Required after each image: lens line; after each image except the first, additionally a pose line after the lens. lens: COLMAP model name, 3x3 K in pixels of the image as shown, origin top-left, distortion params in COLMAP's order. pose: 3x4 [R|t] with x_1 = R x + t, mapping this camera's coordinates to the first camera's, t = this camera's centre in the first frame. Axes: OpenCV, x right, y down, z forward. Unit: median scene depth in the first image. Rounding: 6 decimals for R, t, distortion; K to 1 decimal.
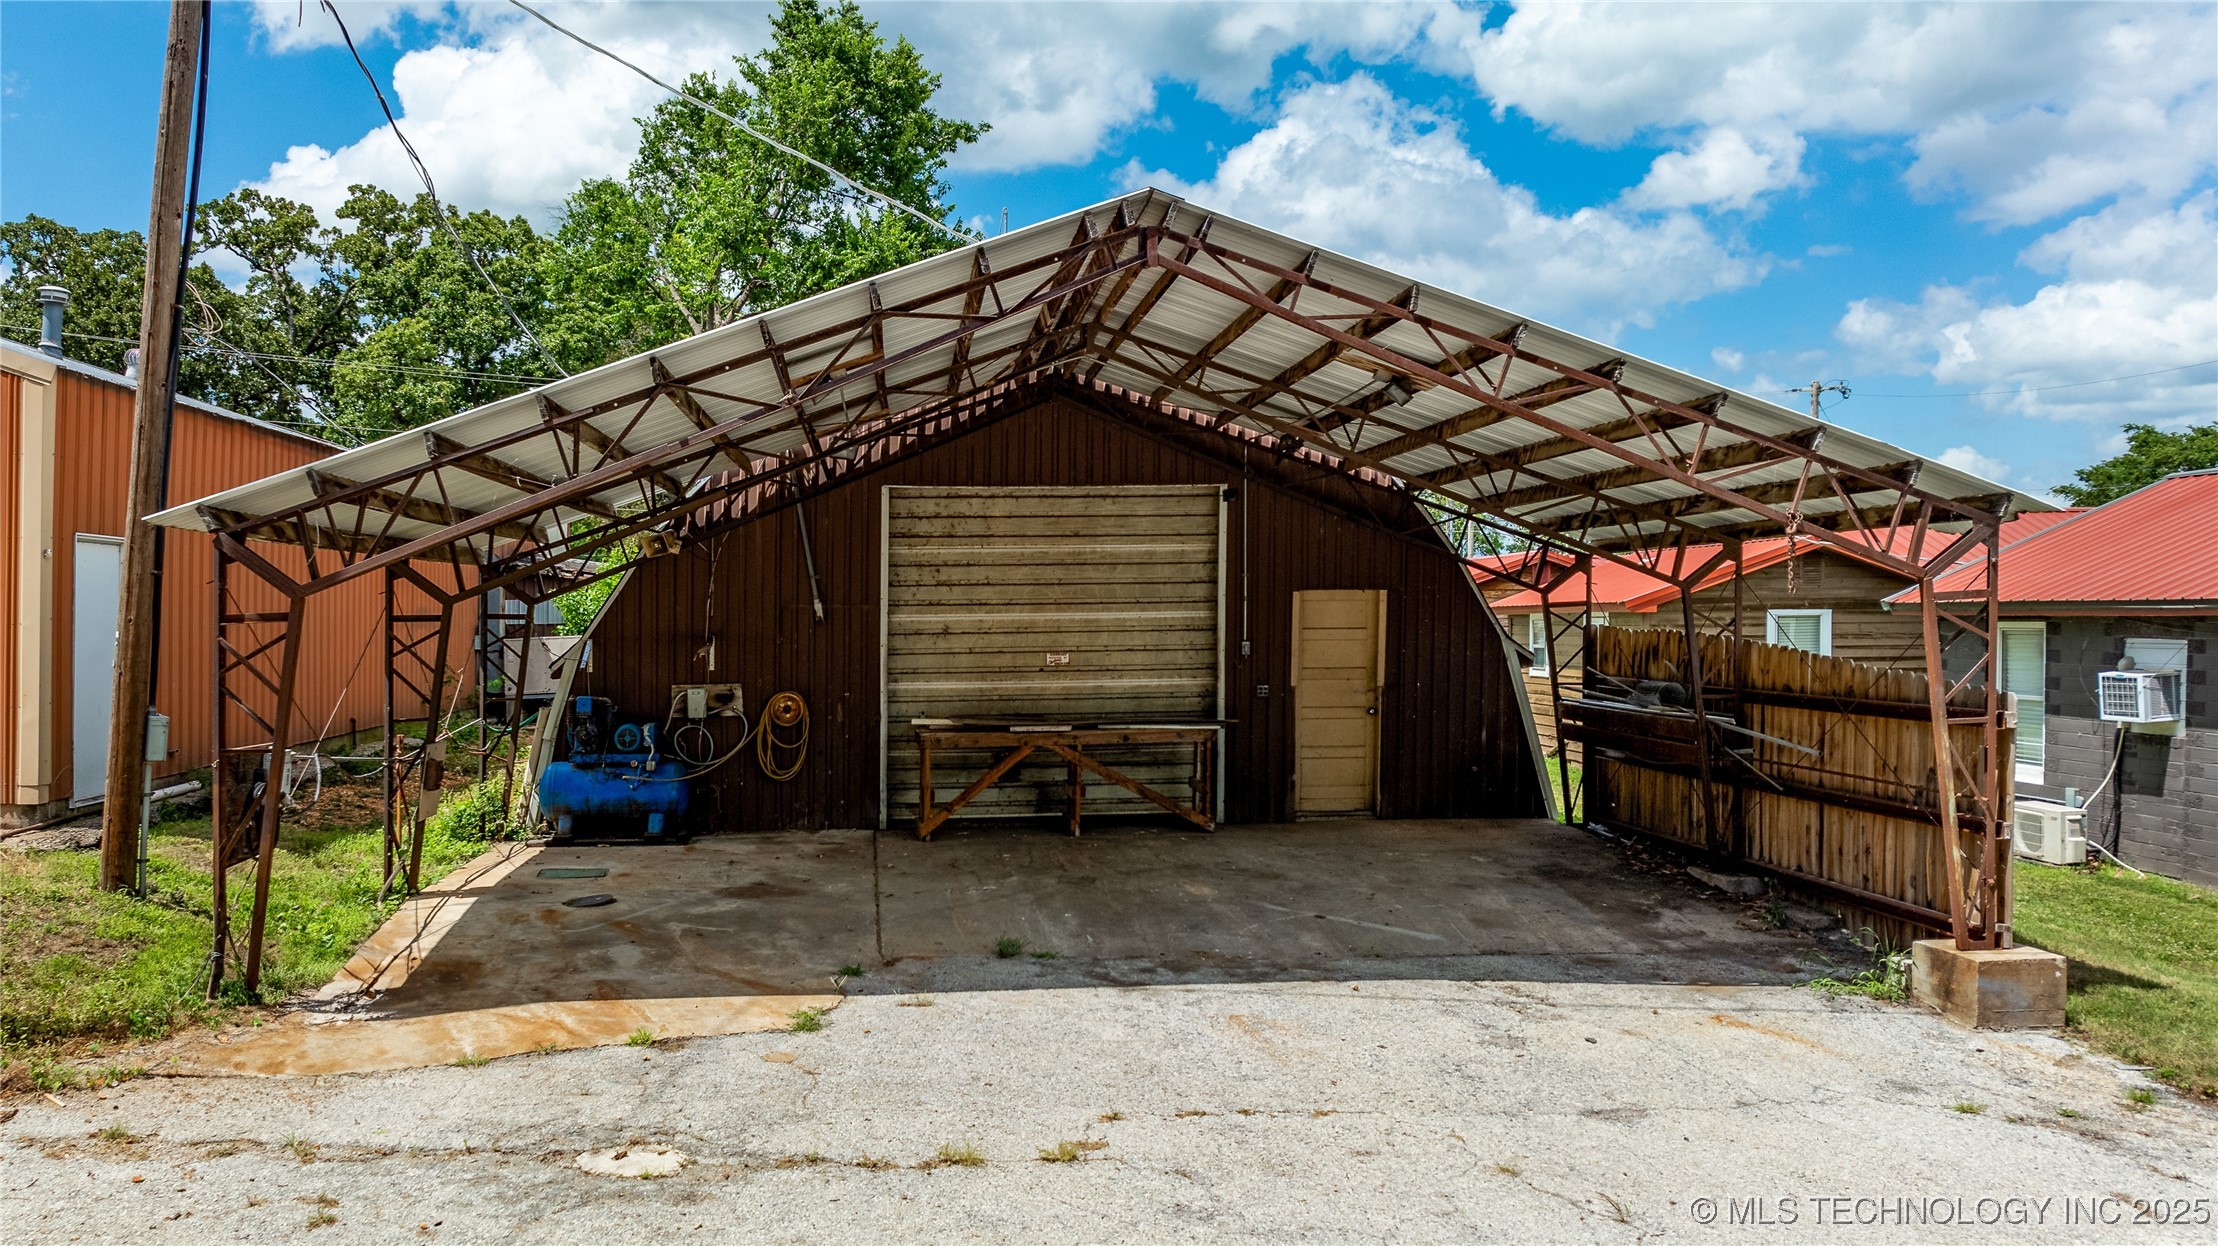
lens RADIAL K [[1707.7, 0, 1064.2], [0, 1707.7, 593.9], [0, 0, 1]] dist [-0.018665, -0.008521]
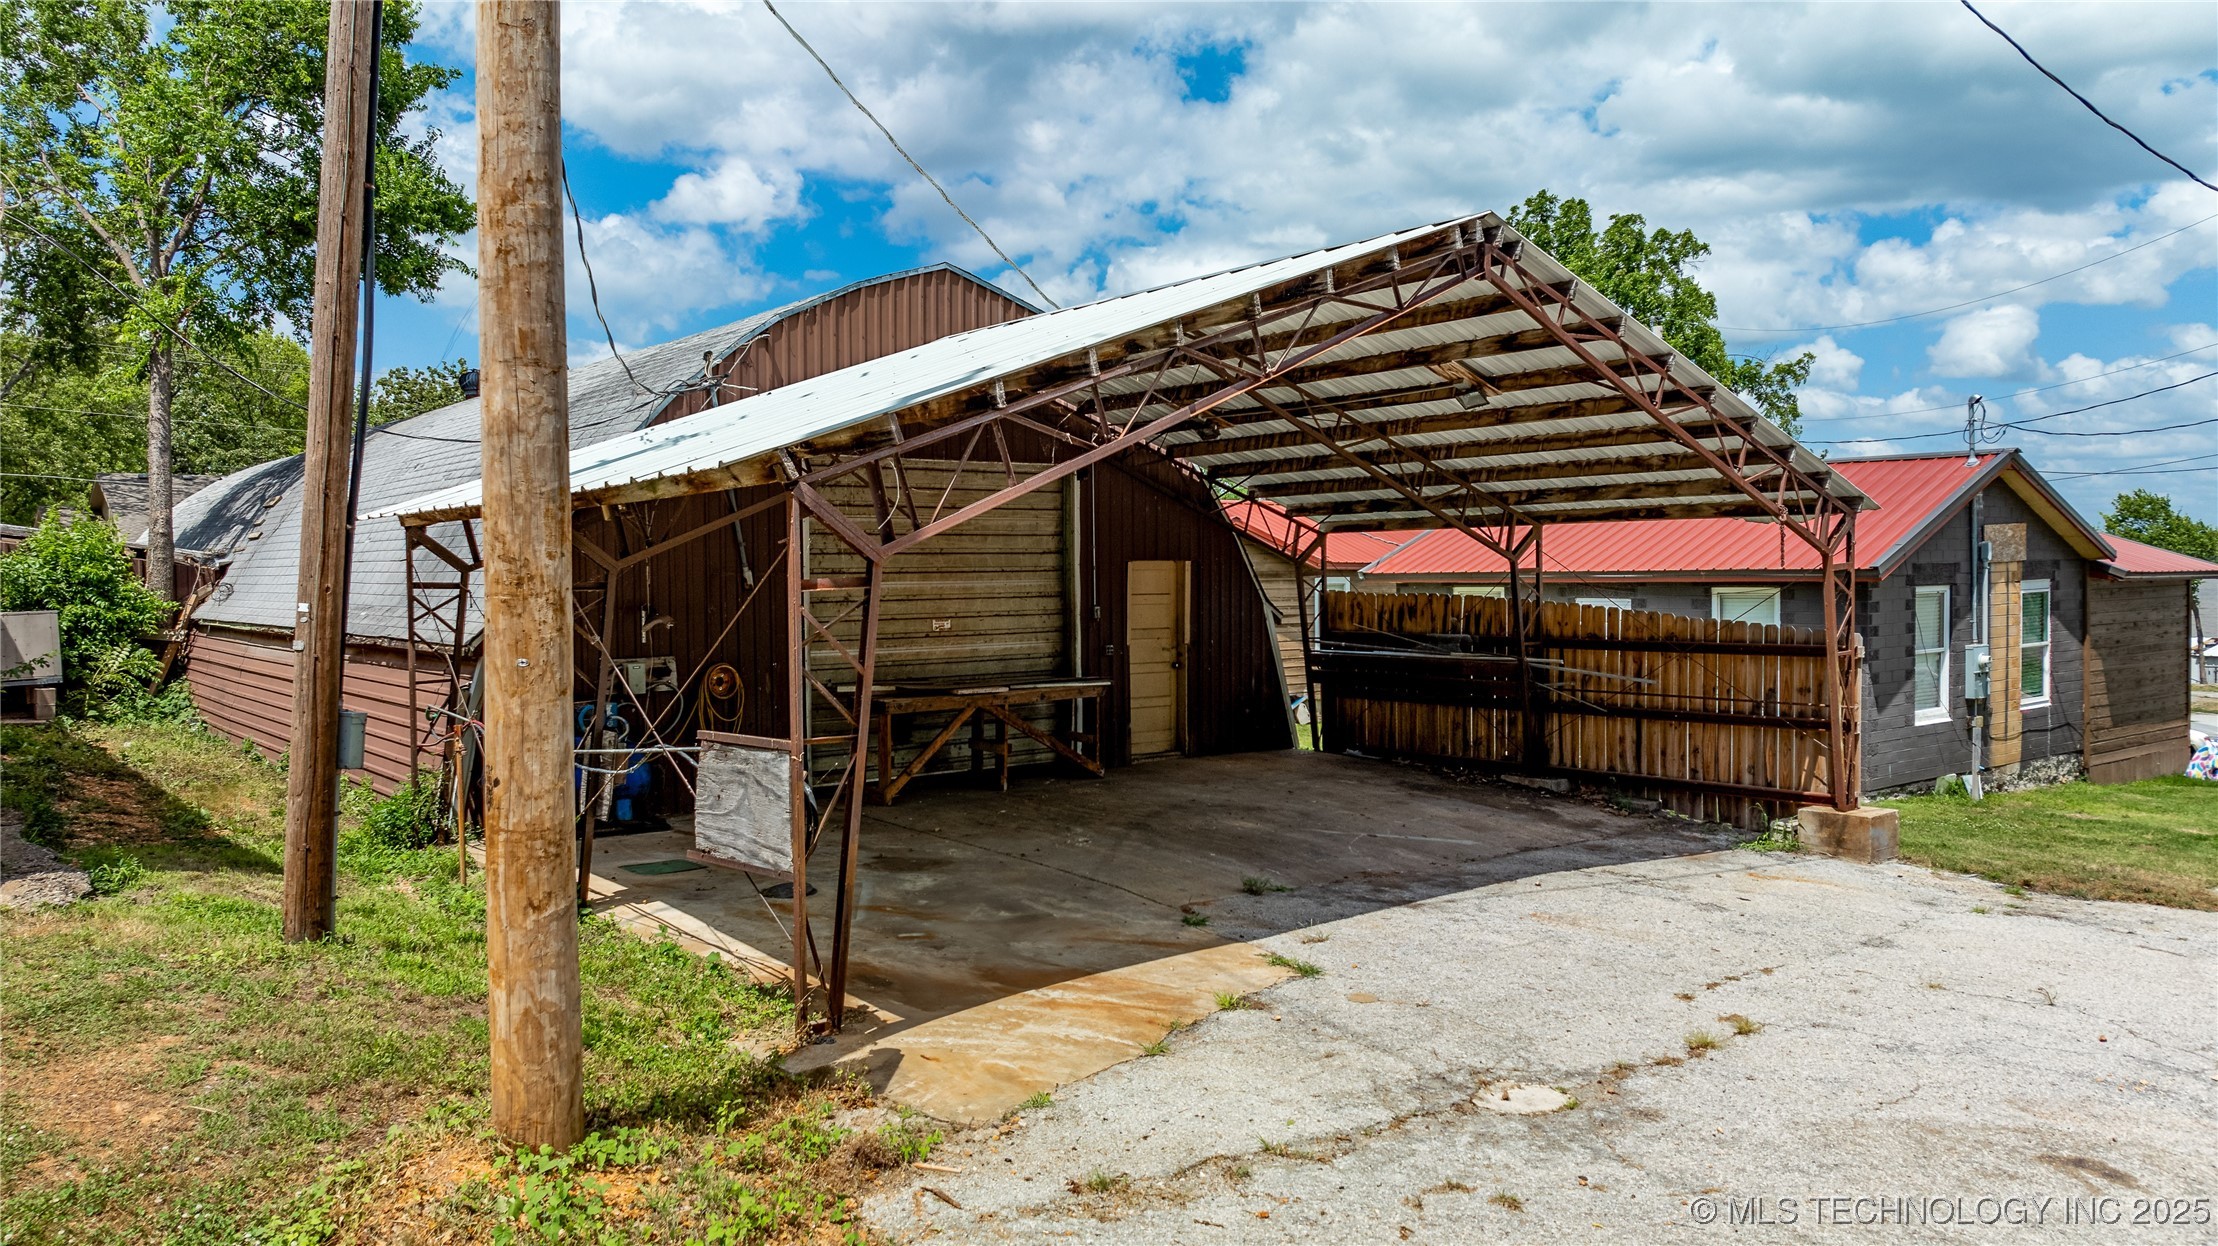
lens RADIAL K [[1551.8, 0, 1062.3], [0, 1551.8, 637.3], [0, 0, 1]] dist [-0.007531, -0.004693]
pose [[0.837833, -0.021758, 0.545492, -0.461666], [-0.002847, 0.999018, 0.044219, 0.003651], [-0.545919, -0.038601, 0.836948, 0.167720]]
